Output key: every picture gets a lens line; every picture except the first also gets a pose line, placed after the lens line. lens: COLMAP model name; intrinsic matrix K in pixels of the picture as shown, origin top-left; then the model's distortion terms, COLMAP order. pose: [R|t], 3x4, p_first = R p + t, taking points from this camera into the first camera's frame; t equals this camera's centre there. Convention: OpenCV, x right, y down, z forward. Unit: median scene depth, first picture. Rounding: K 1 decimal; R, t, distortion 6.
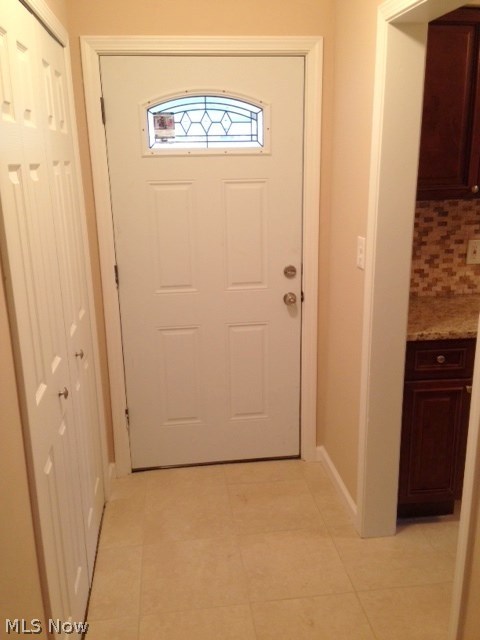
lens RADIAL K [[591.2, 0, 237.5], [0, 591.2, 319.8], [0, 0, 1]] dist [0.053740, 0.000000]
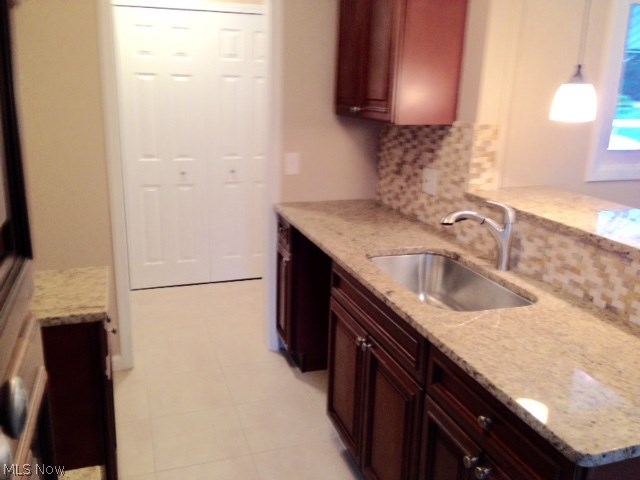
lens RADIAL K [[591.2, 0, 322.8], [0, 591.2, 241.0], [0, 0, 1]] dist [0.053740, 0.000000]
pose [[0.189863, 0.290360, -0.937893, 1.331252], [-0.294643, 0.928088, 0.227678, -0.196800], [0.936556, 0.233116, 0.261763, 0.617609]]
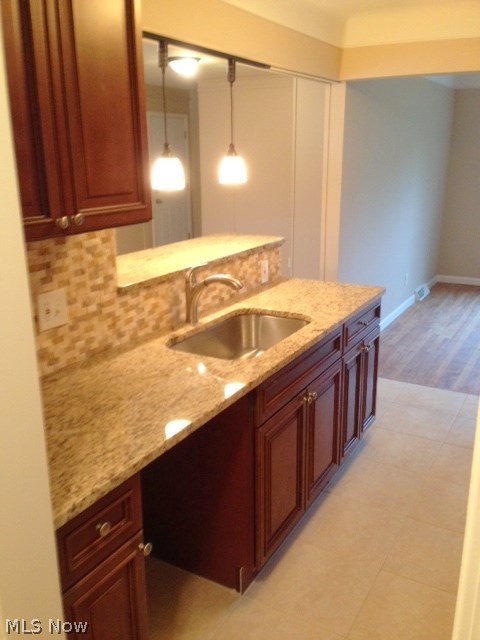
lens RADIAL K [[591.2, 0, 240.6], [0, 591.2, 323.9], [0, 0, 1]] dist [0.053740, 0.000000]
pose [[0.609932, -0.206056, 0.765196, 0.024413], [0.204310, 0.973848, 0.099389, -0.124838], [-0.765664, 0.095716, 0.636080, 0.433587]]
